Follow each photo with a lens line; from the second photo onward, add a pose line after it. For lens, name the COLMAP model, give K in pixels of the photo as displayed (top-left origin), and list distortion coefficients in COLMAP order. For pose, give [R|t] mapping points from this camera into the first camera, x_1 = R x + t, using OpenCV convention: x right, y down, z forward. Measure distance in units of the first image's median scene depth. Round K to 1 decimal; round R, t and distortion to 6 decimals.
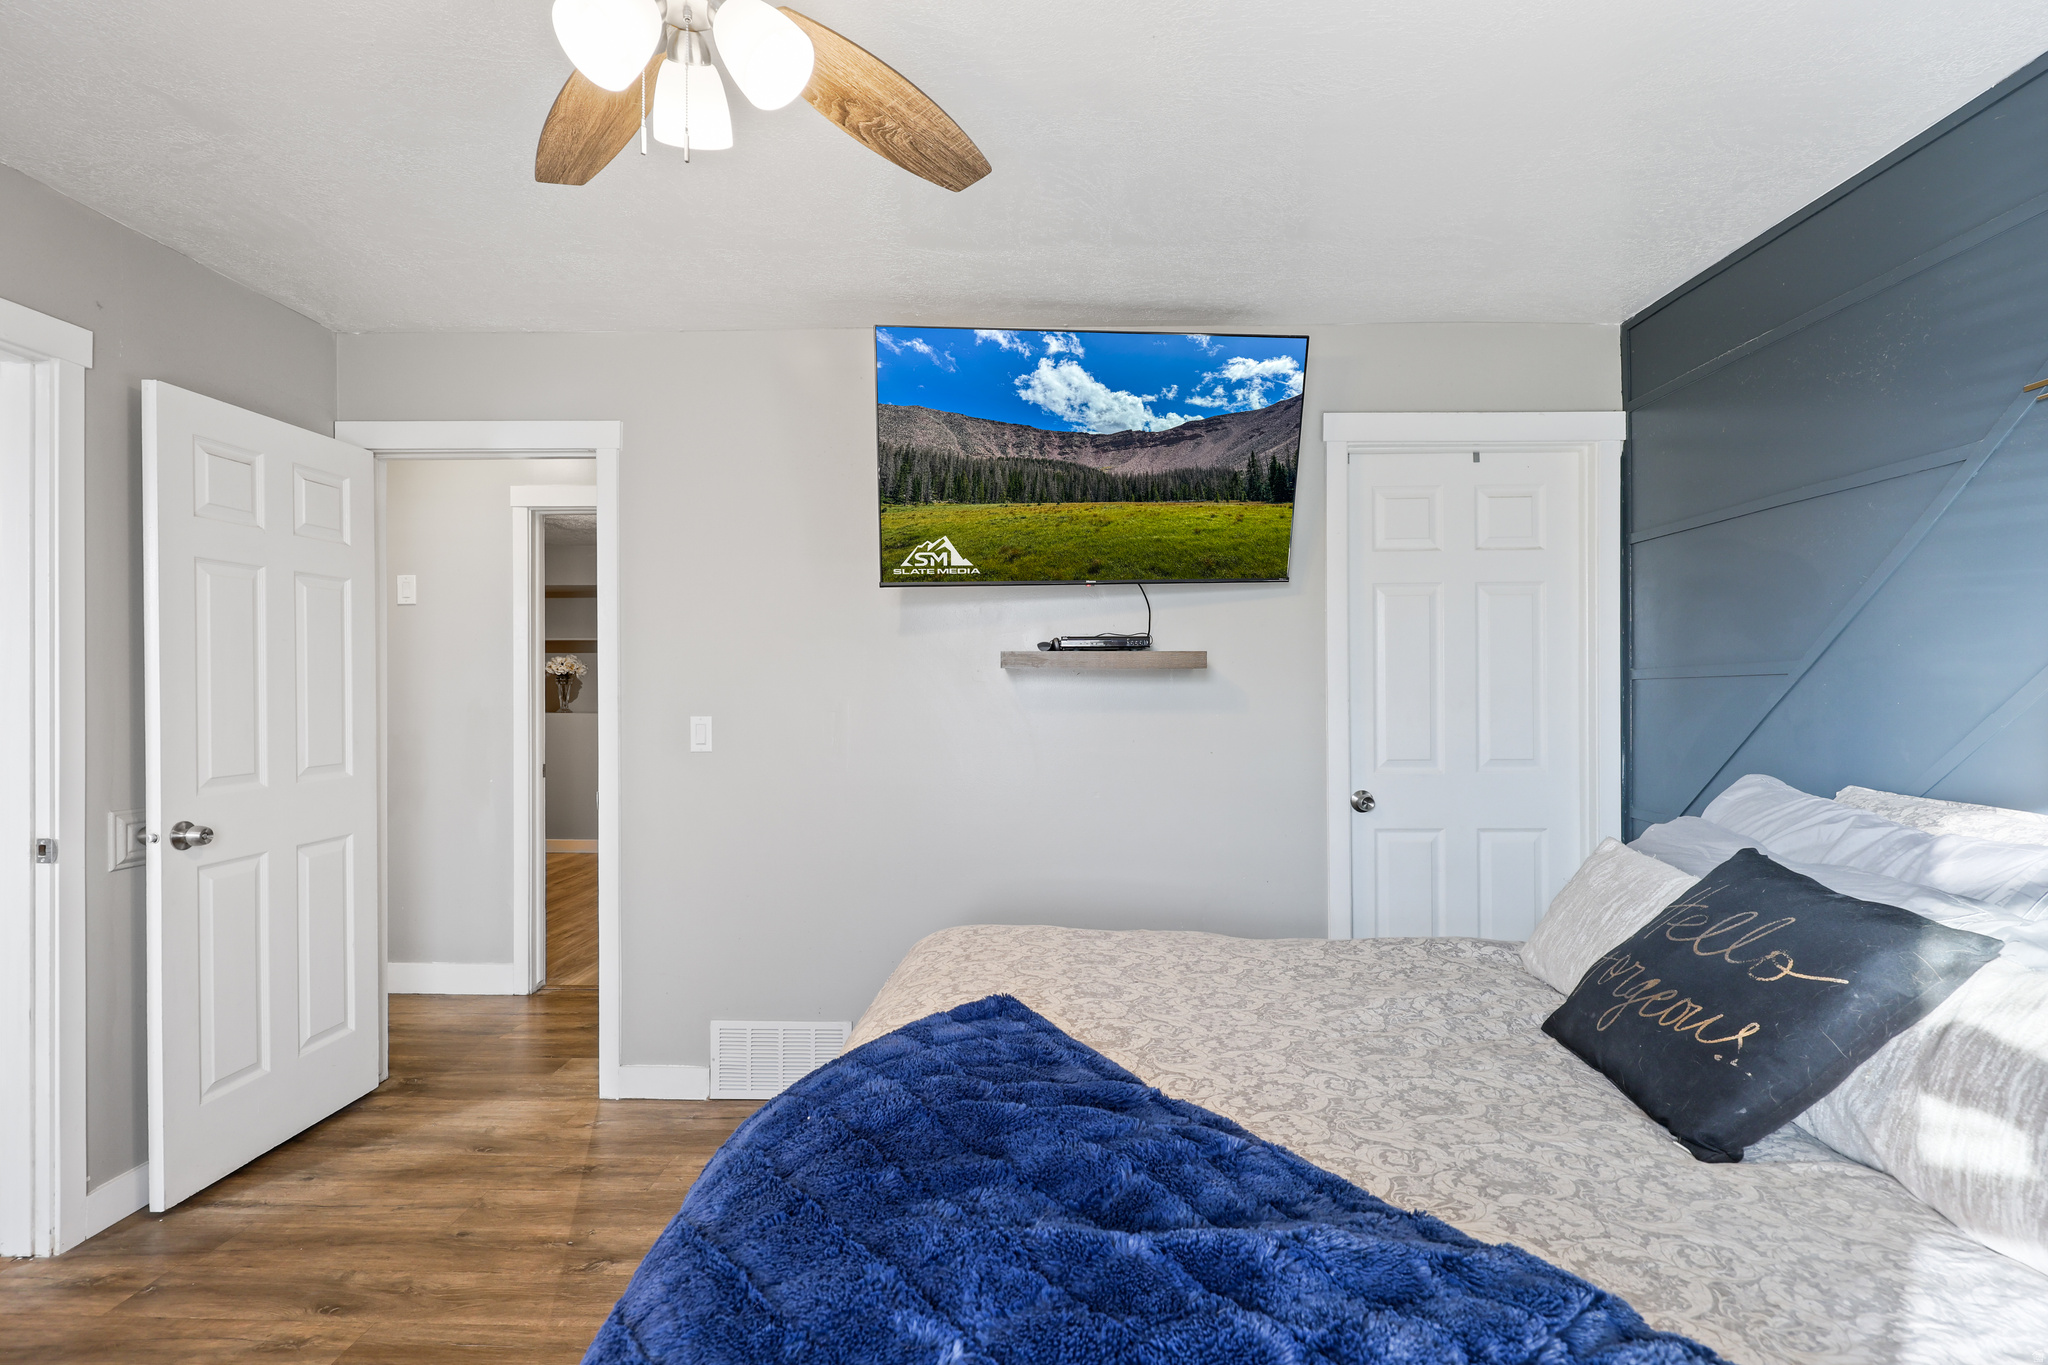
lens RADIAL K [[993.4, 0, 1024.3], [0, 993.4, 693.9], [0, 0, 1]] dist [-0.000360, 0.000031]
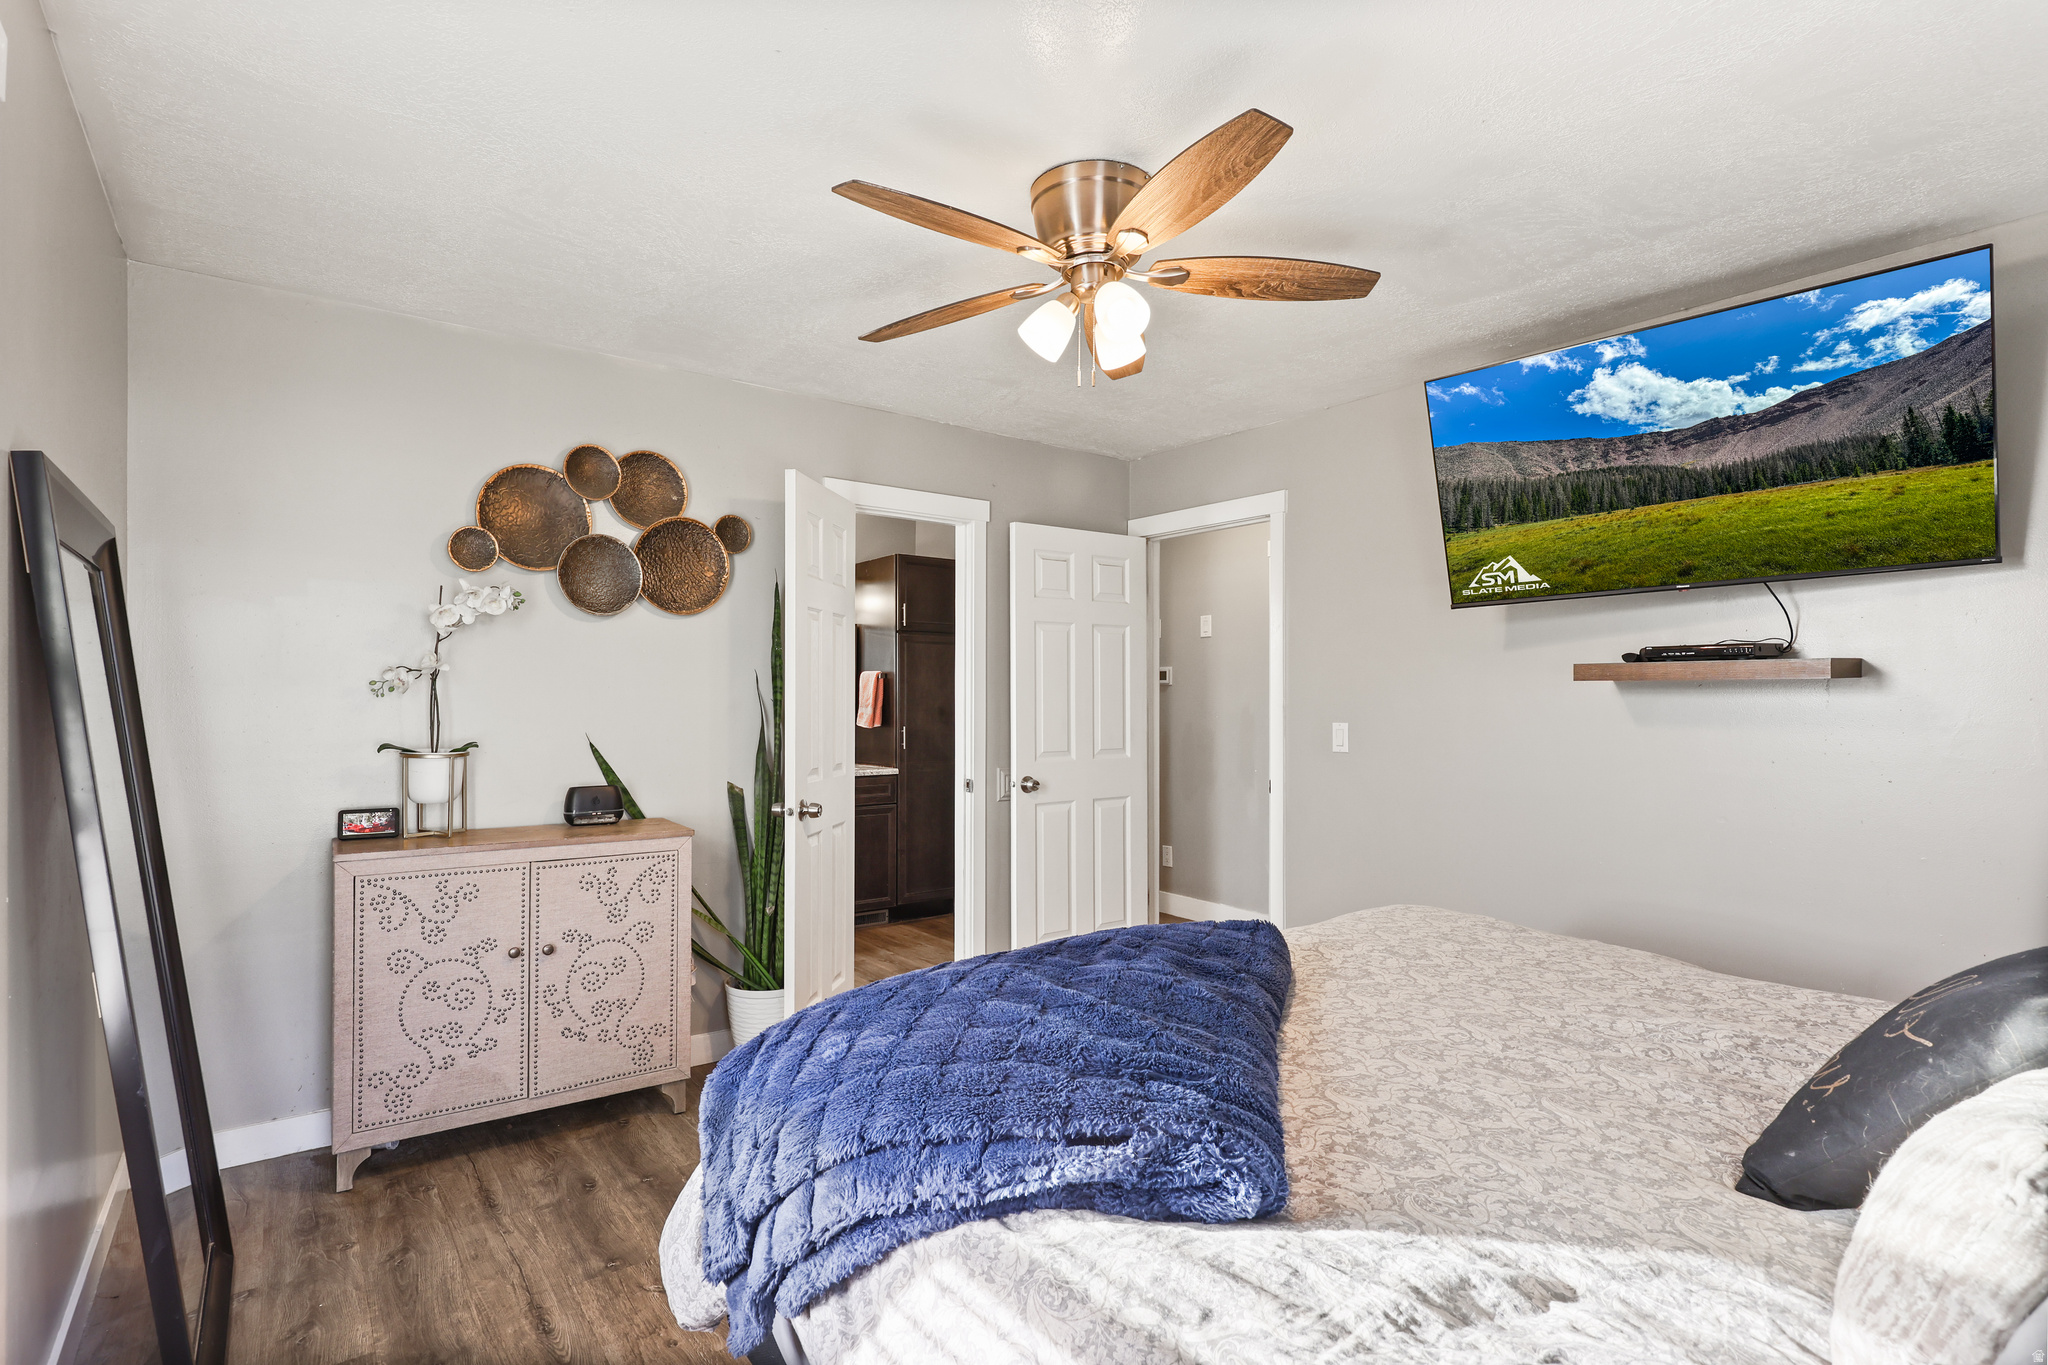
lens RADIAL K [[969.1, 0, 1034.9], [0, 969.1, 691.8], [0, 0, 1]] dist [0.002048, 0.001037]
pose [[0.642438, -0.003921, -0.766327, 0.387511], [-0.004405, 0.999951, -0.008809, -0.001811], [0.766325, 0.009035, 0.642390, -0.055203]]
